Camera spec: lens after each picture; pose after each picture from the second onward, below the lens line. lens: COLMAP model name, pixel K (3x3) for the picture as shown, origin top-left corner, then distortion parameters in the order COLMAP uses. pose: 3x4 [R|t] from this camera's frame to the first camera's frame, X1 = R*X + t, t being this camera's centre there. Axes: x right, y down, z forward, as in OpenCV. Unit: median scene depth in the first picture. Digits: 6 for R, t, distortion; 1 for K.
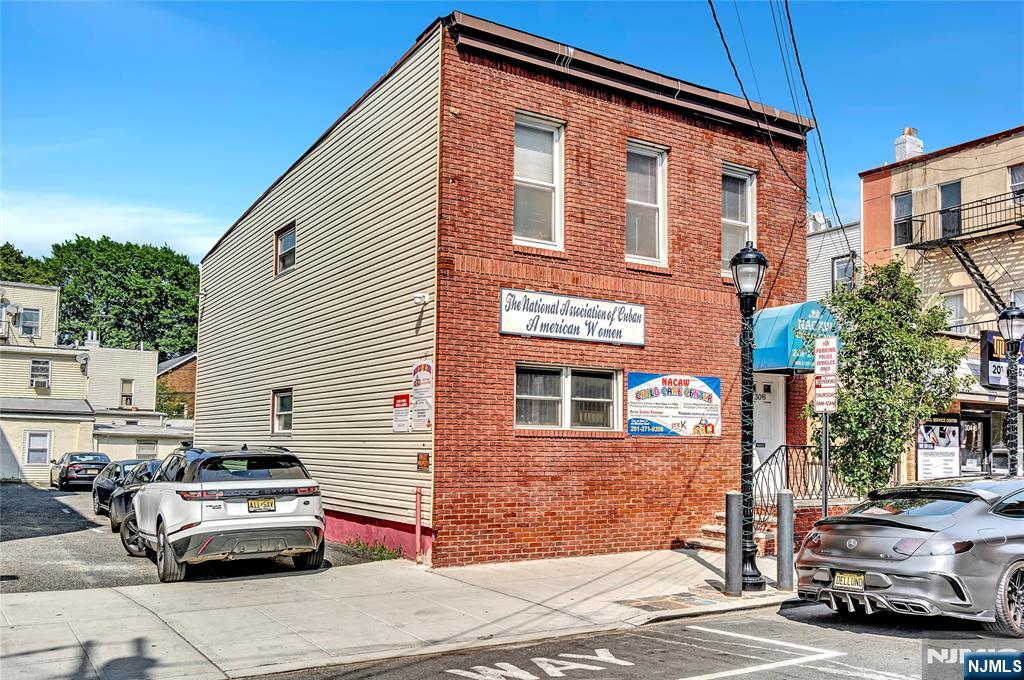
lens RADIAL K [[891.8, 0, 513.6], [0, 891.8, 346.0], [0, 0, 1]] dist [0.000763, 0.004649]
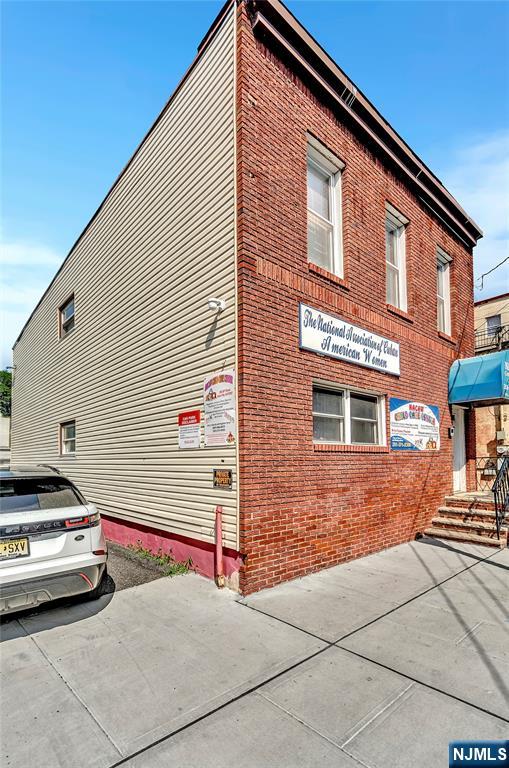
lens RADIAL K [[400.9, 0, 334.6], [0, 400.9, 448.4], [0, 0, 1]] dist [0.001137, -0.001100]
pose [[0.951233, -0.008584, 0.308354, -0.115287], [-0.016656, 0.996725, 0.079129, 0.060348], [-0.308023, -0.080406, 0.947975, 0.546376]]
